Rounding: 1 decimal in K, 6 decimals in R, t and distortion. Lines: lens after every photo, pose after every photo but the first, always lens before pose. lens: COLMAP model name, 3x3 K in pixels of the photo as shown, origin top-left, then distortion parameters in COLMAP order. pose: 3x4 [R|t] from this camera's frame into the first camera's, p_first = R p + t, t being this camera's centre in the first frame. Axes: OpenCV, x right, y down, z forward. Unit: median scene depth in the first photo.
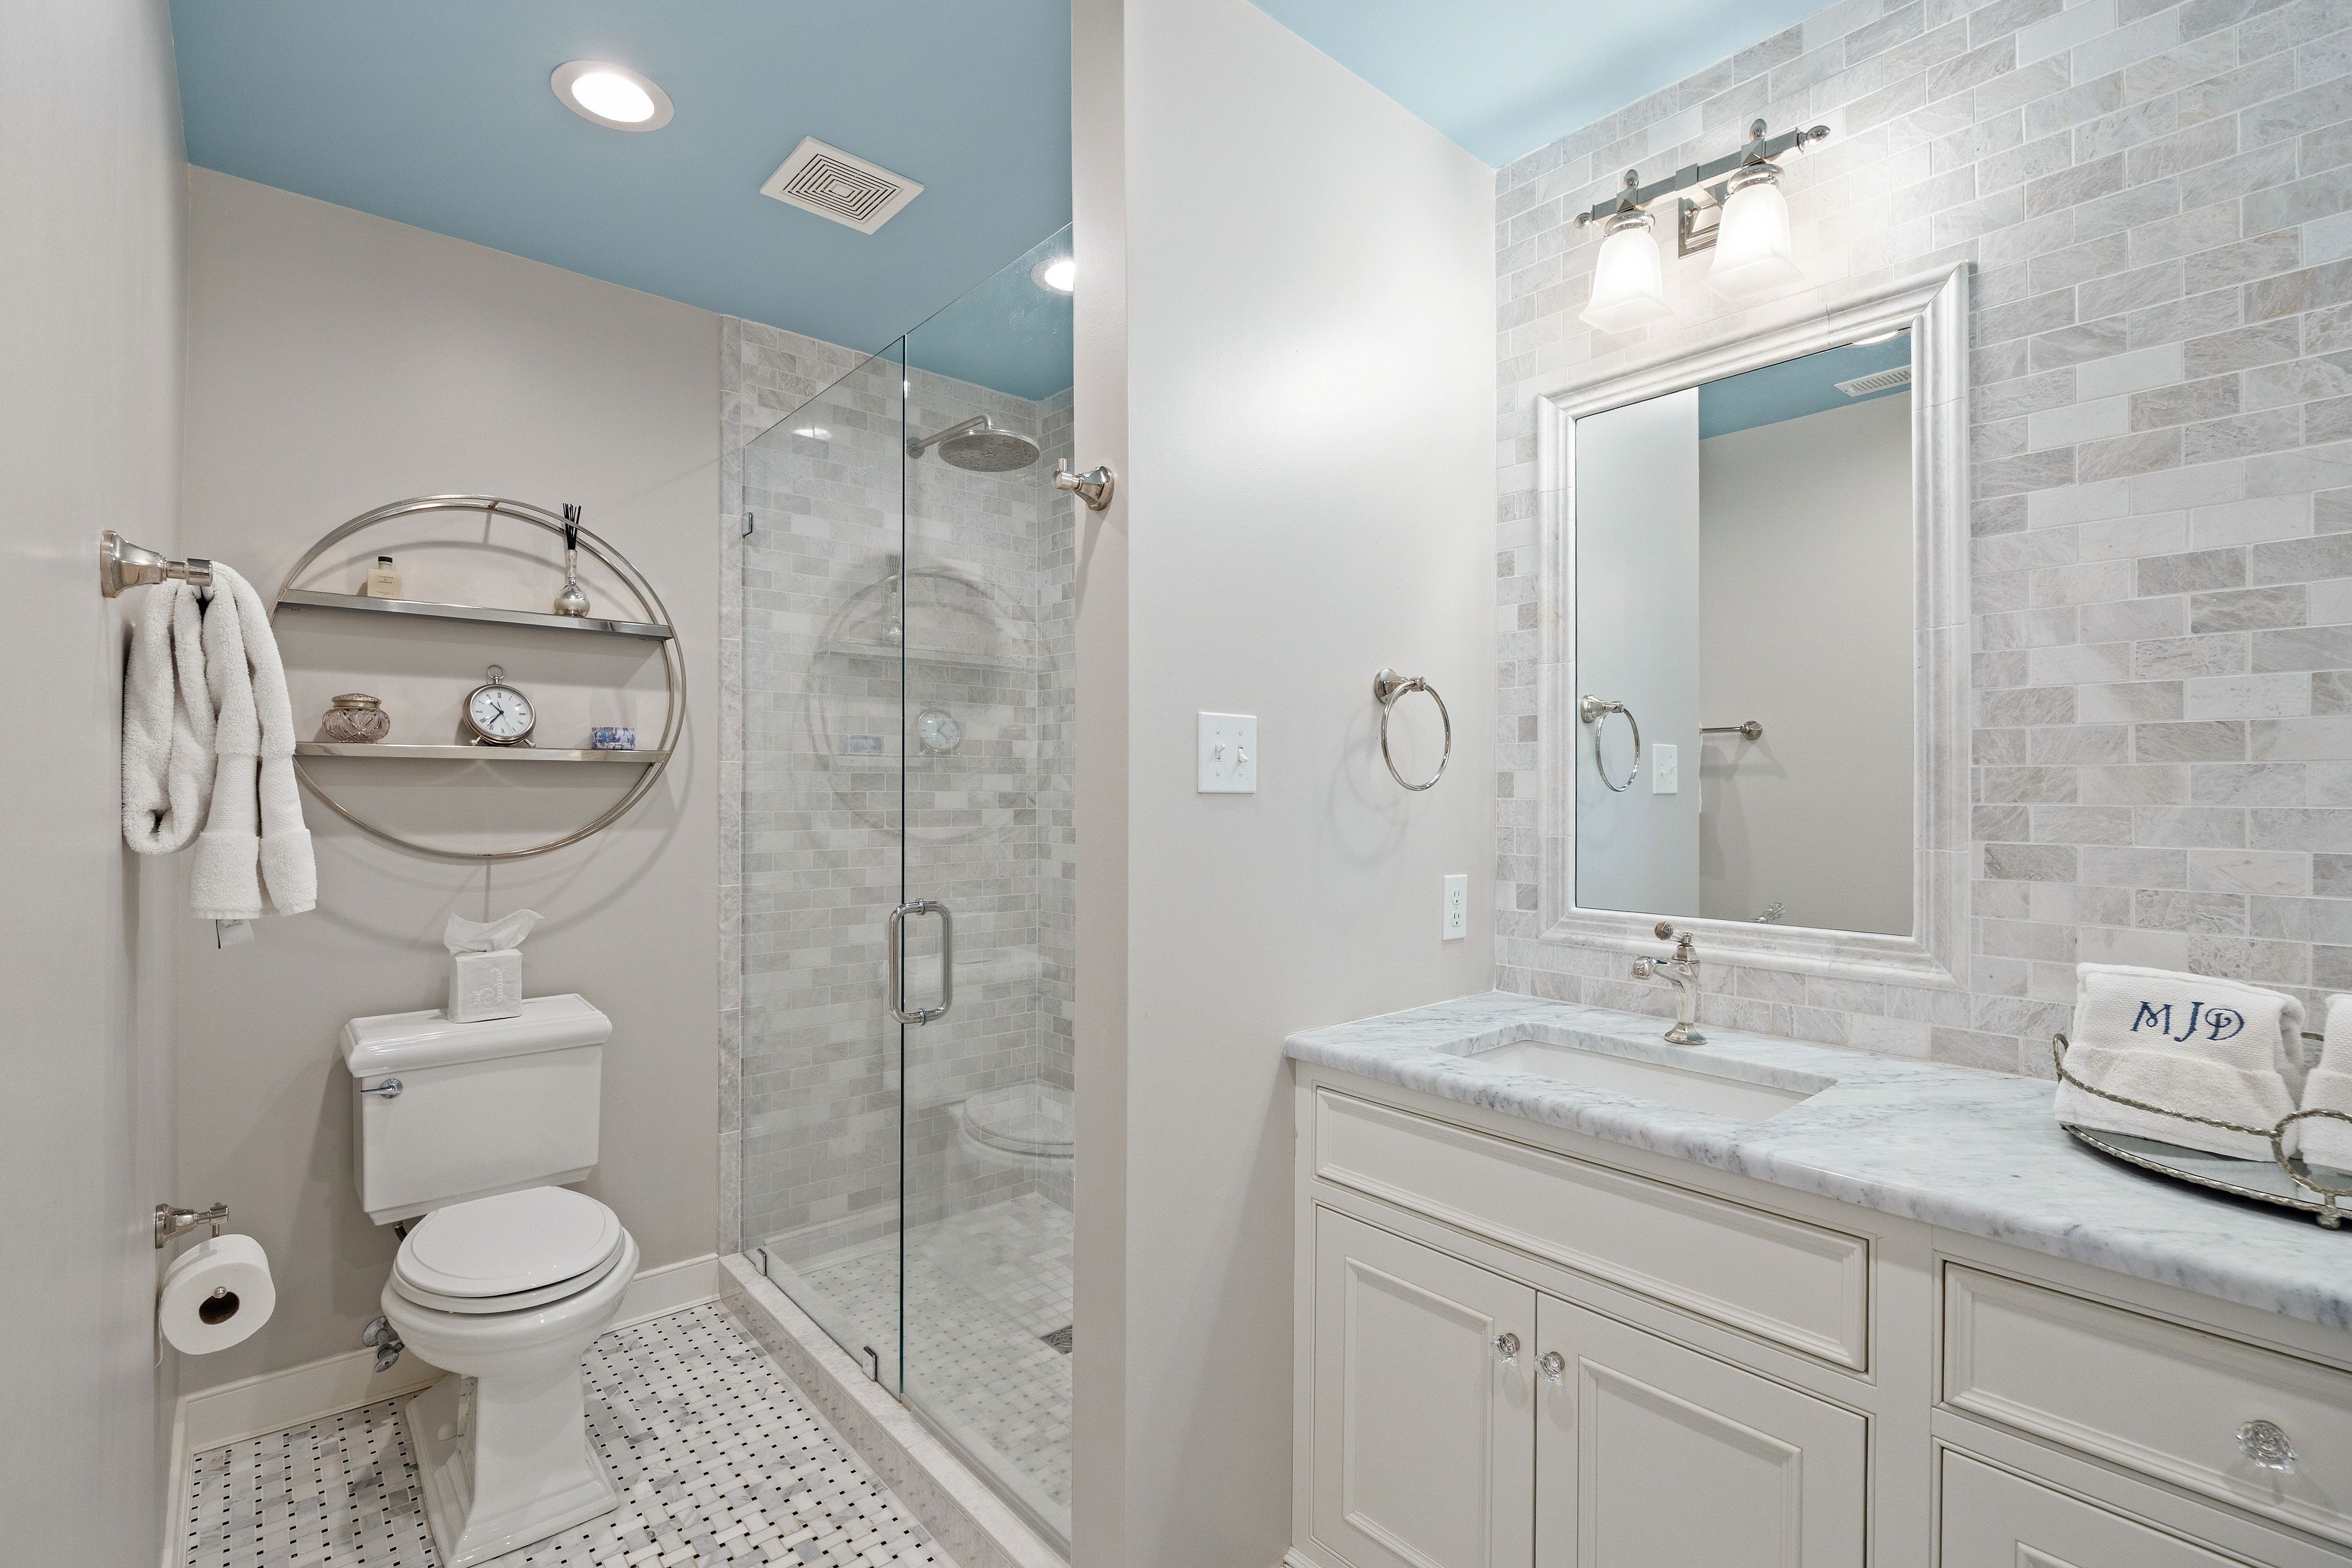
lens RADIAL K [[1072.9, 0, 1169.4], [0, 1072.9, 791.6], [0, 0, 1]] dist [-0.008521, -0.000524]
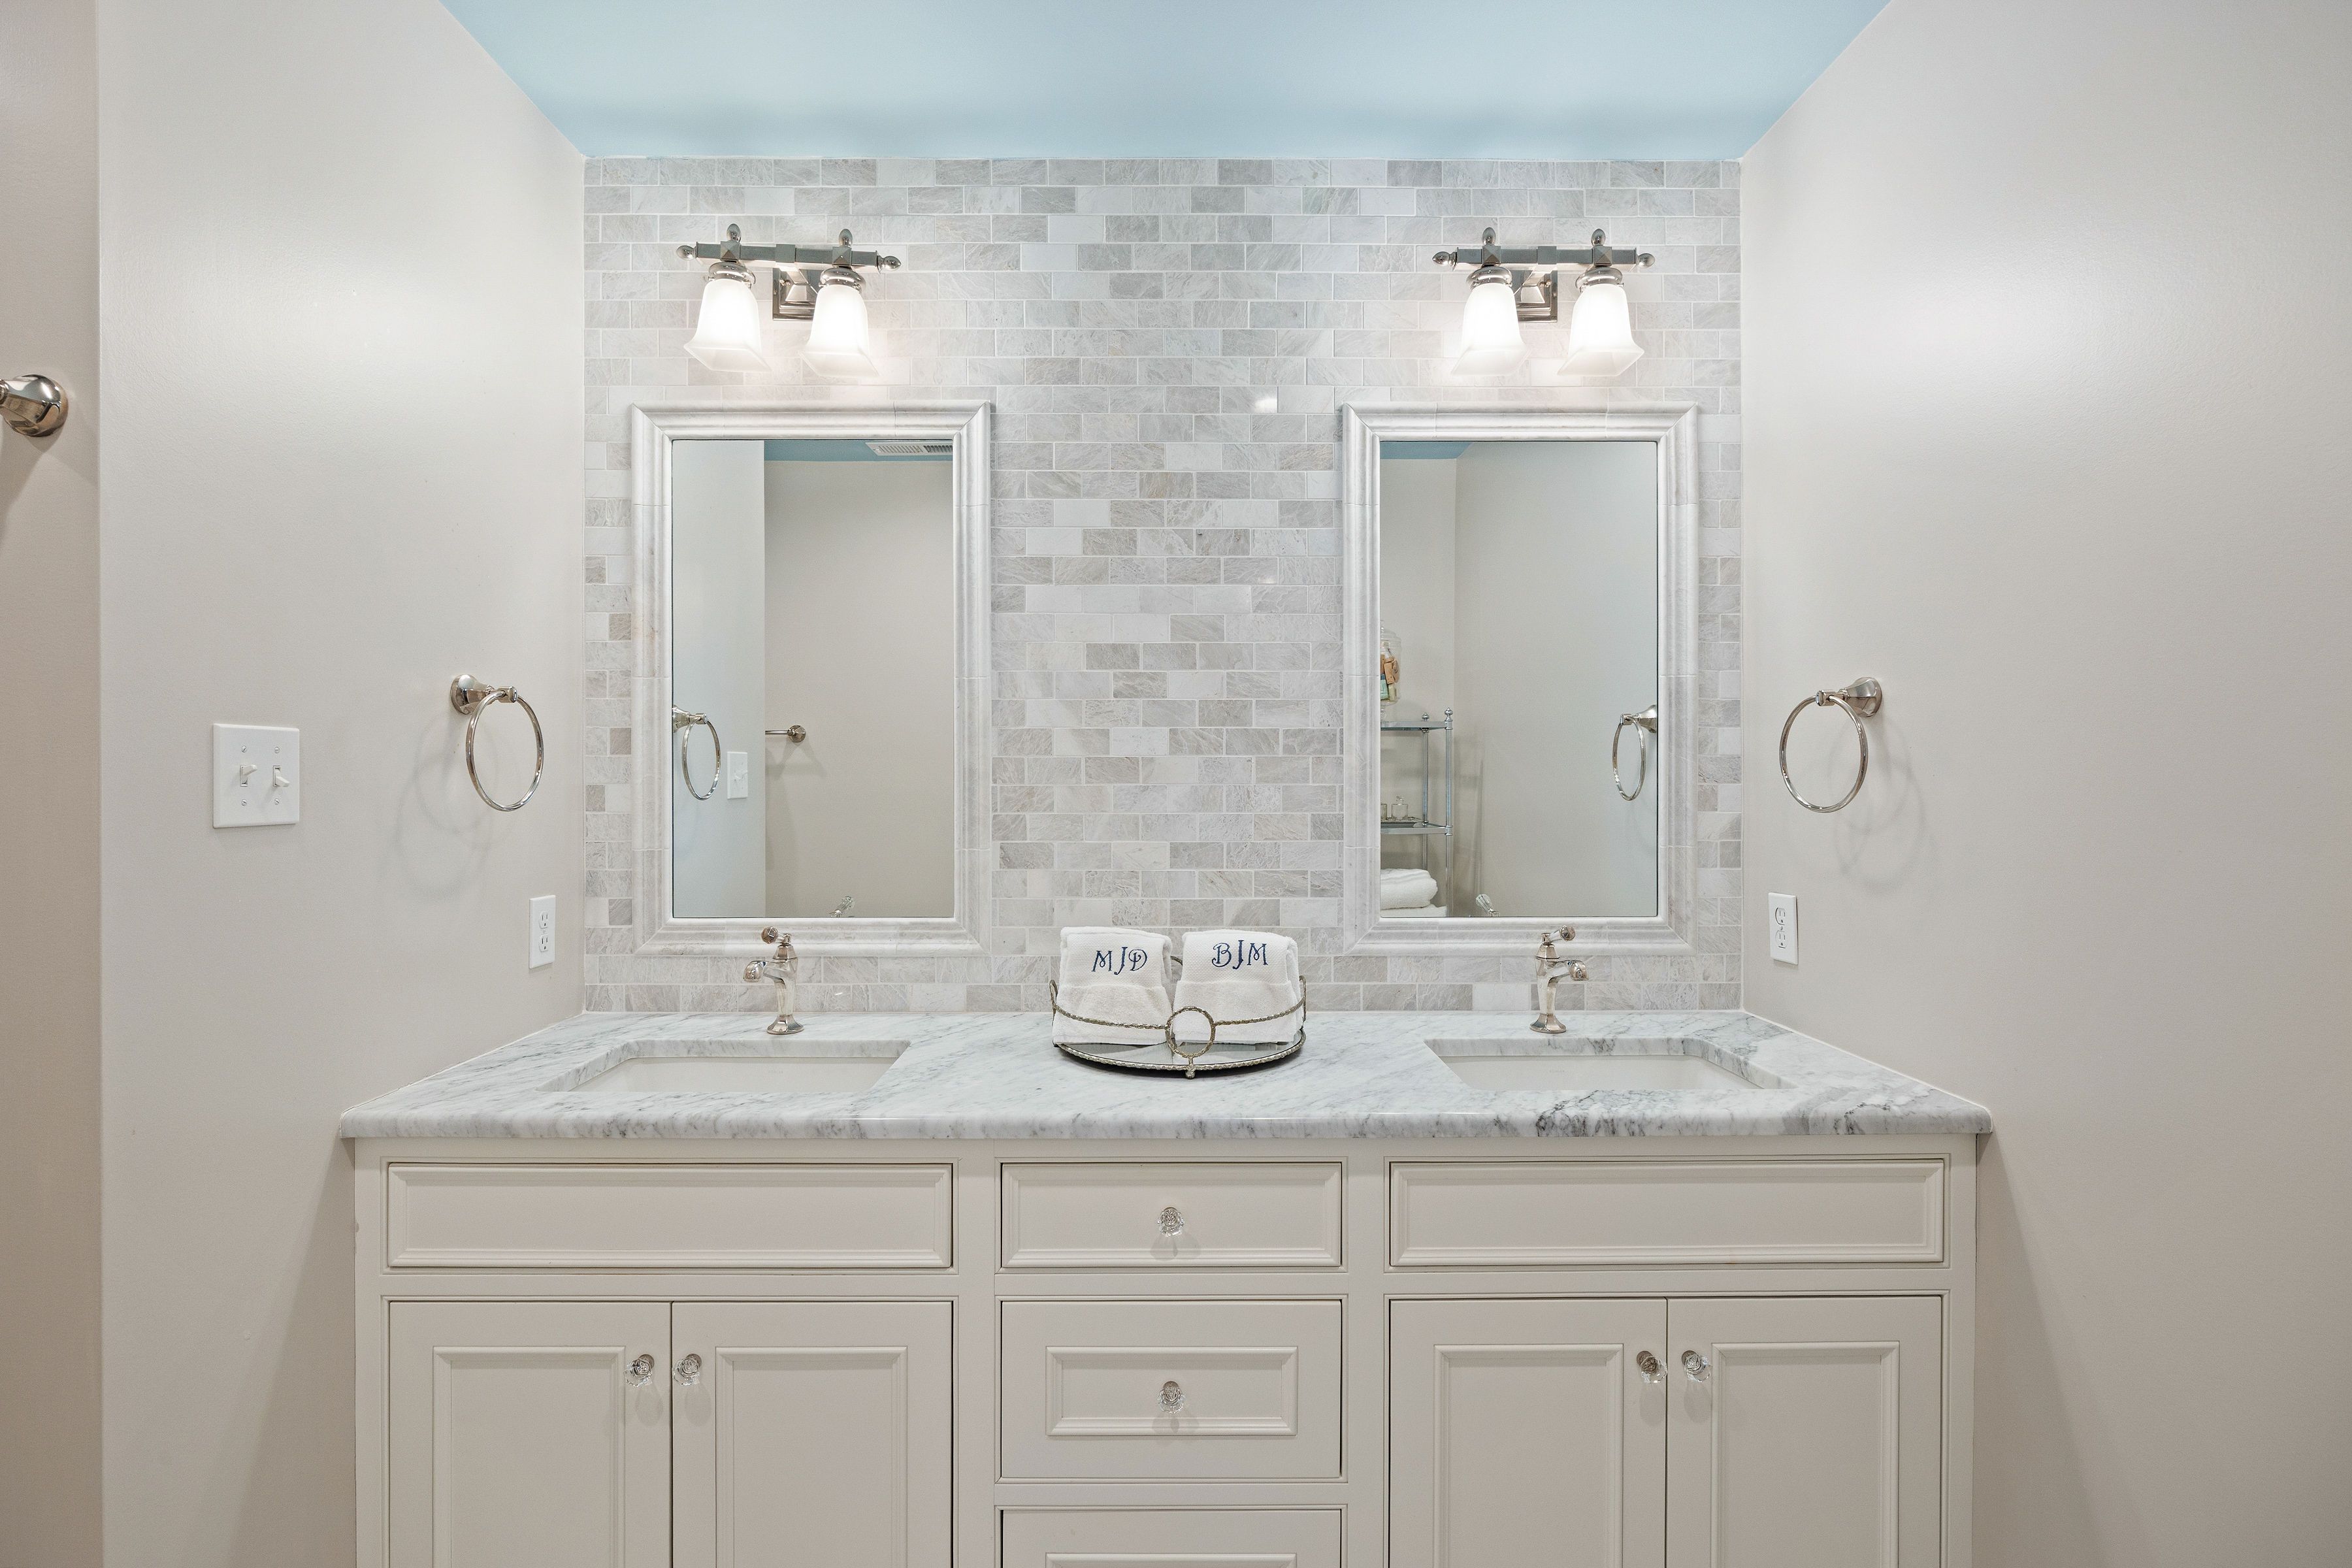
lens RADIAL K [[1072.9, 0, 1175.6], [0, 1072.9, 774.7], [0, 0, 1]] dist [-0.008521, -0.000524]
pose [[0.640758, -0.004241, 0.767731, -0.122072], [0.001131, 0.999989, 0.004580, -0.041448], [-0.767742, -0.002067, 0.640756, -0.027705]]
